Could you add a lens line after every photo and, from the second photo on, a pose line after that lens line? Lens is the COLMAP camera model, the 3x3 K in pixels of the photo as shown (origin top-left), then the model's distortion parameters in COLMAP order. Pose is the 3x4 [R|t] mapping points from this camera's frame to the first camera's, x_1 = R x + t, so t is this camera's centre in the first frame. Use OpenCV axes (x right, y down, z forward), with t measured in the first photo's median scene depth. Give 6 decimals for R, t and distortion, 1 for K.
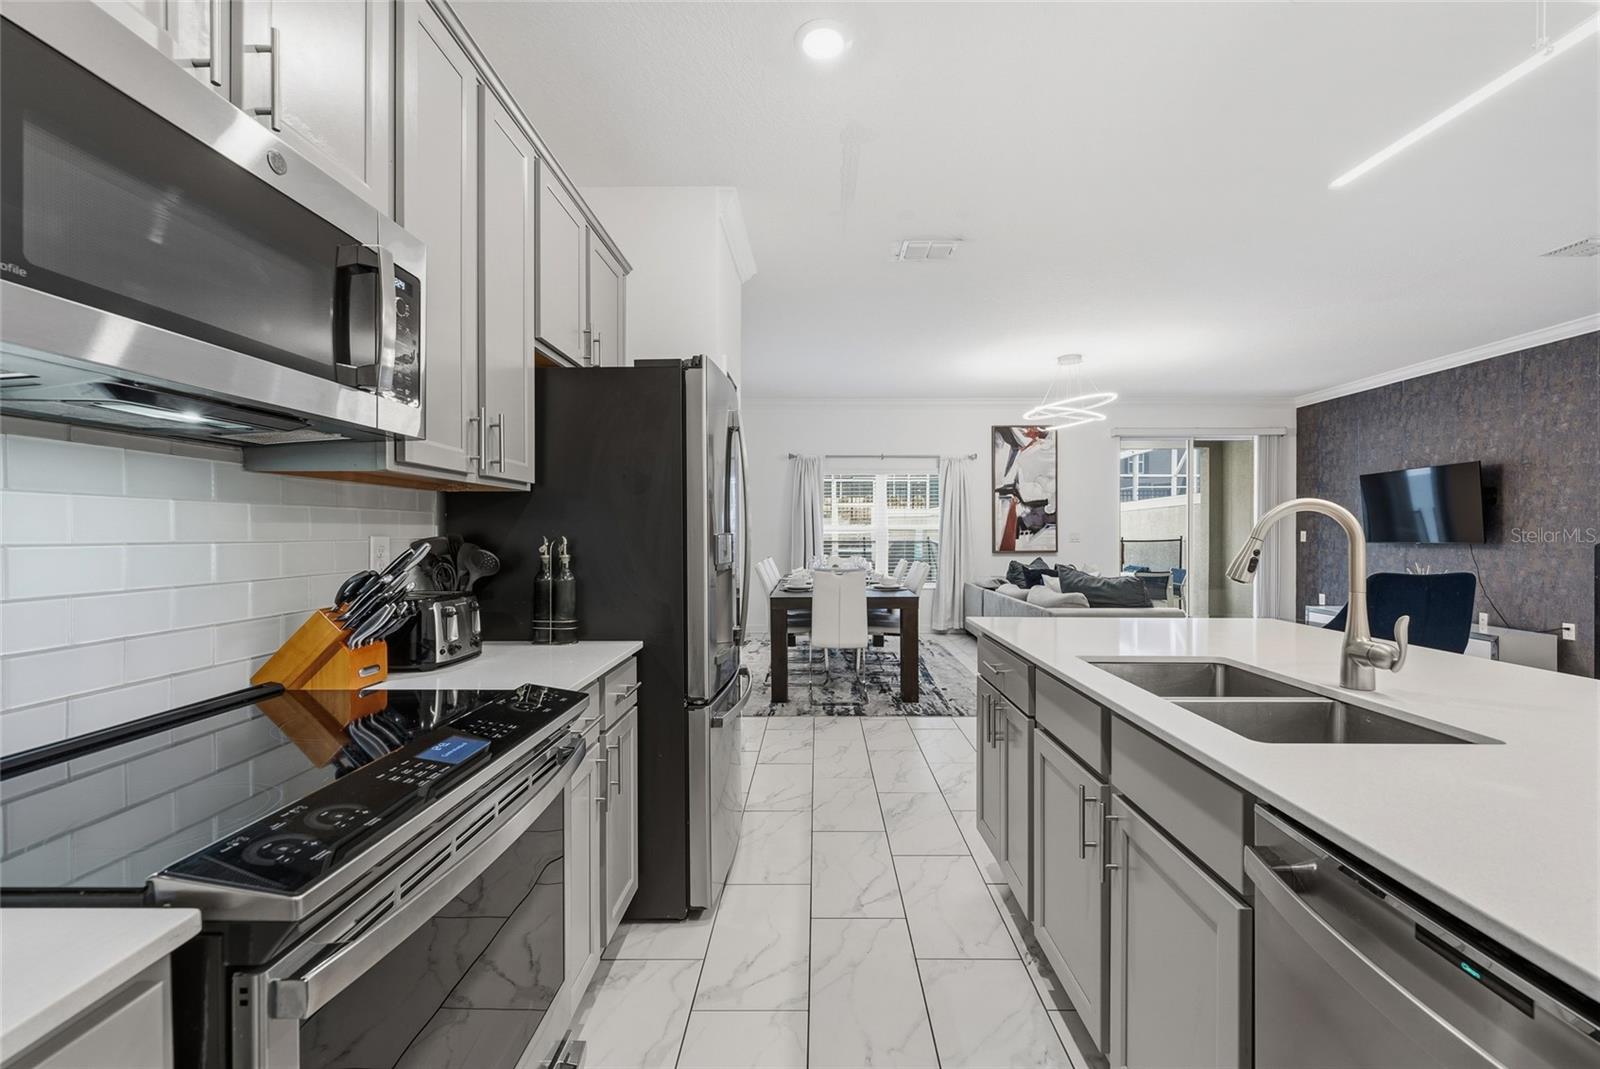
lens RADIAL K [[646.2, 0, 798.9], [0, 646.2, 534.1], [0, 0, 1]] dist [-0.001414, 0.000005]
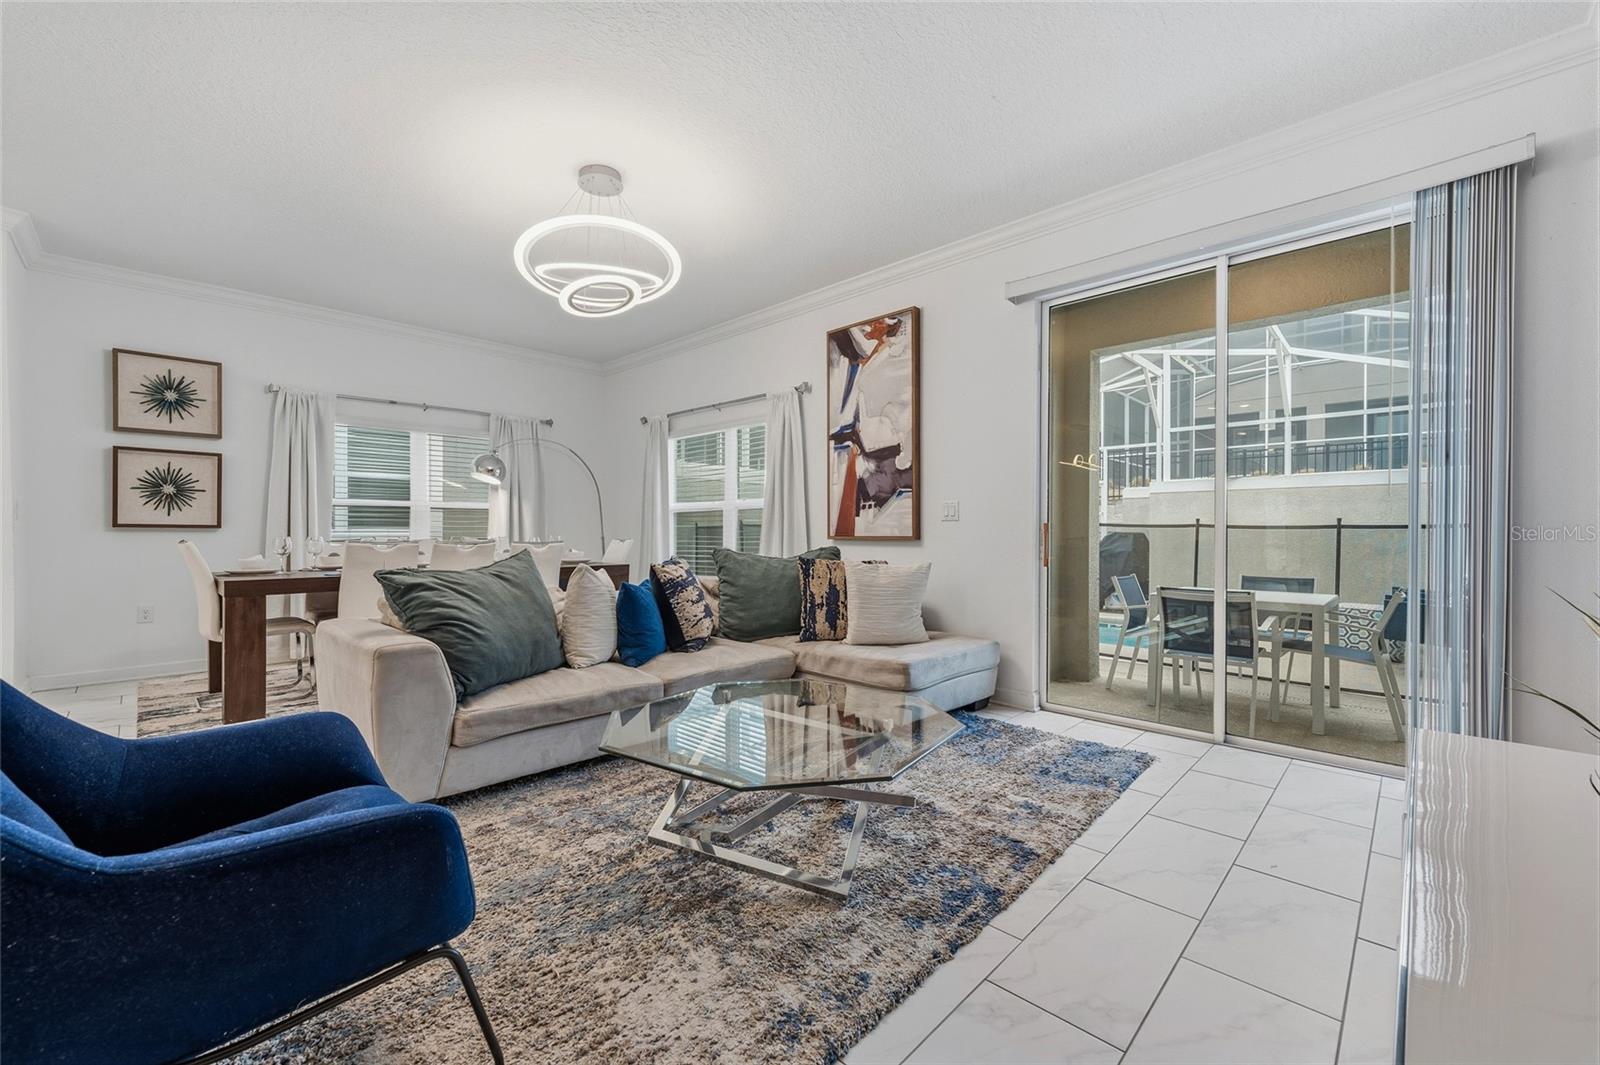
lens RADIAL K [[632.5, 0, 793.6], [0, 632.5, 530.7], [0, 0, 1]] dist [0.001809, 0.000054]
pose [[0.702237, 0.006751, -0.711911, 0.707498], [-0.004550, 0.999977, 0.004994, 0.018073], [0.711928, -0.000268, 0.702252, 0.554132]]
